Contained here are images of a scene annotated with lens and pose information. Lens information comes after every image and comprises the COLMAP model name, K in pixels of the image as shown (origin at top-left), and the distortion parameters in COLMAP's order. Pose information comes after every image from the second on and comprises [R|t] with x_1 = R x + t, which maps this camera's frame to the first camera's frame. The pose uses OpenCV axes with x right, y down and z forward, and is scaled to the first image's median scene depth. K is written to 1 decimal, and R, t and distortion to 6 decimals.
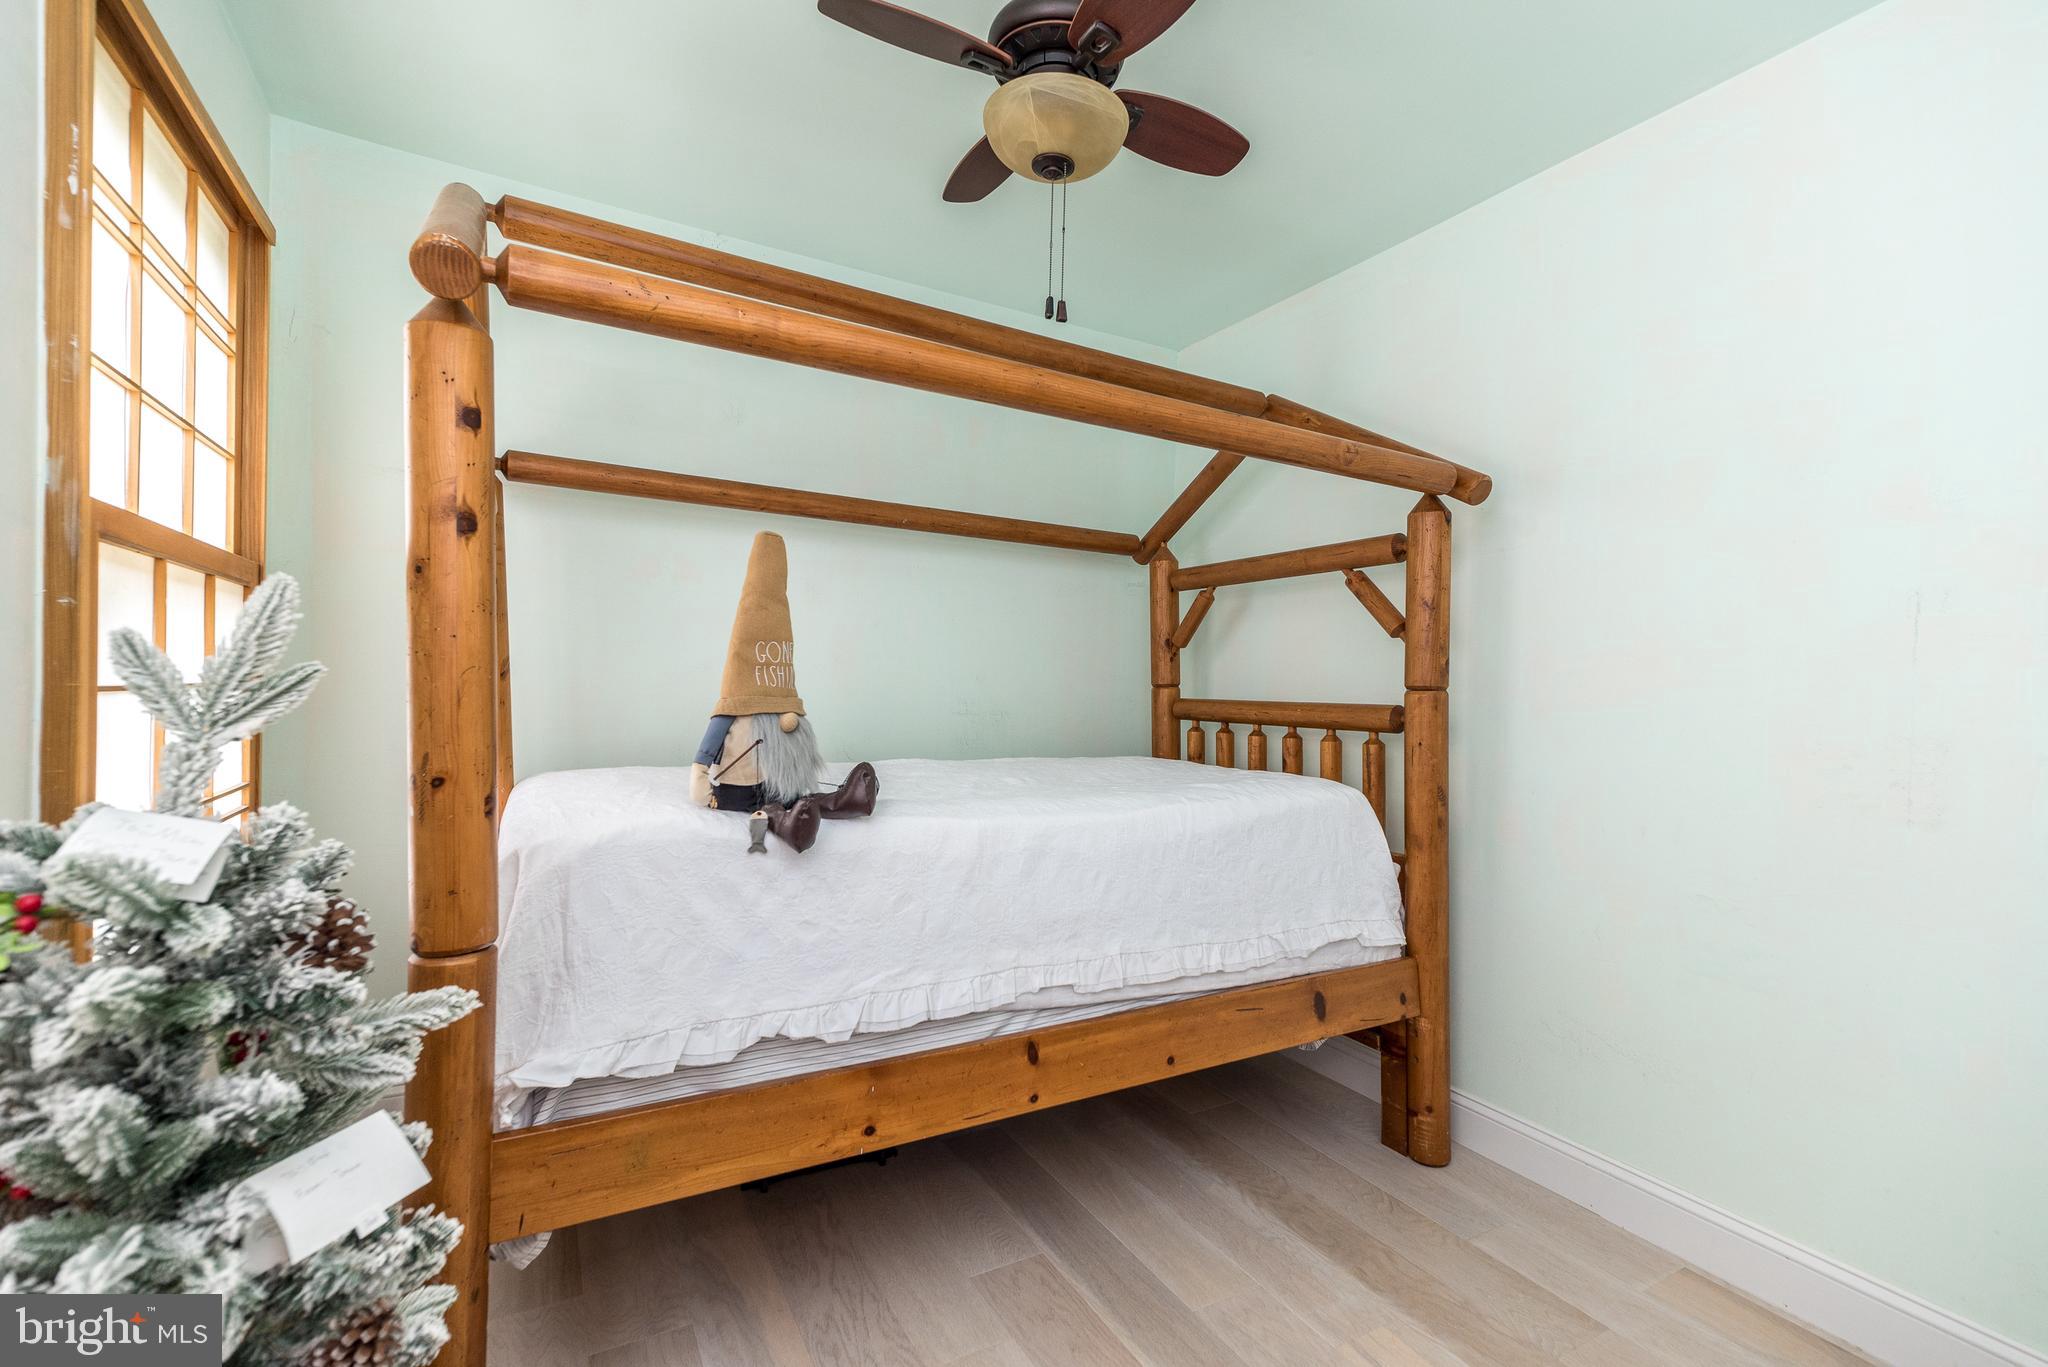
lens RADIAL K [[884.7, 0, 1023.5], [0, 884.7, 689.4], [0, 0, 1]] dist [0.004002, 0.000496]
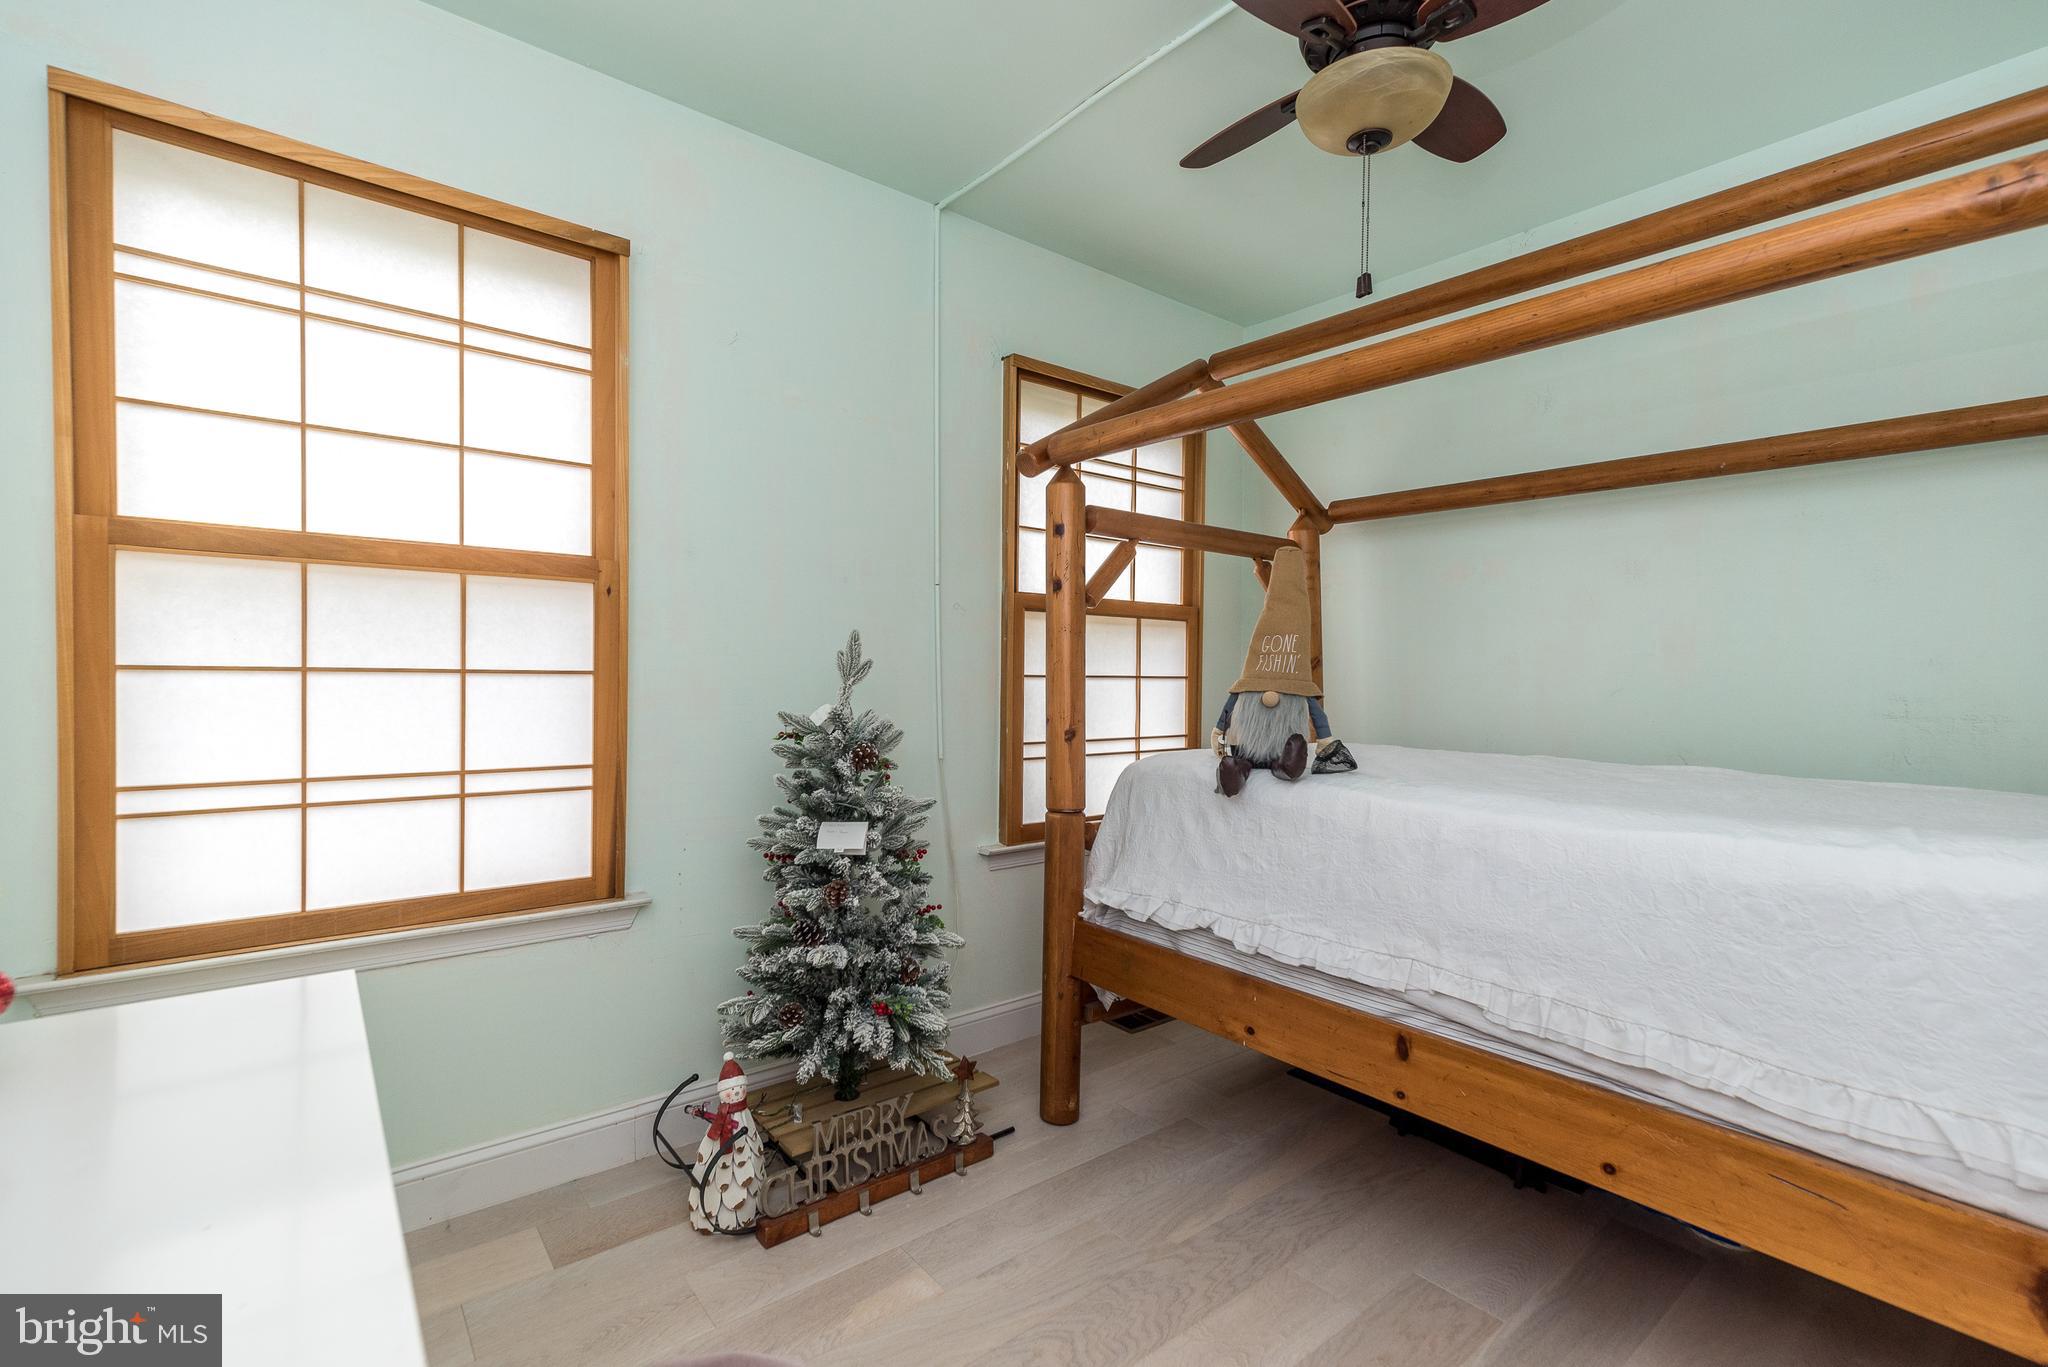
lens RADIAL K [[884.7, 0, 1023.5], [0, 884.7, 689.4], [0, 0, 1]] dist [0.004002, 0.000496]
pose [[0.190445, 0.000776, -0.981698, 0.900722], [-0.012871, 0.999916, -0.001707, 0.030345], [0.981614, 0.012960, 0.190439, 0.421740]]
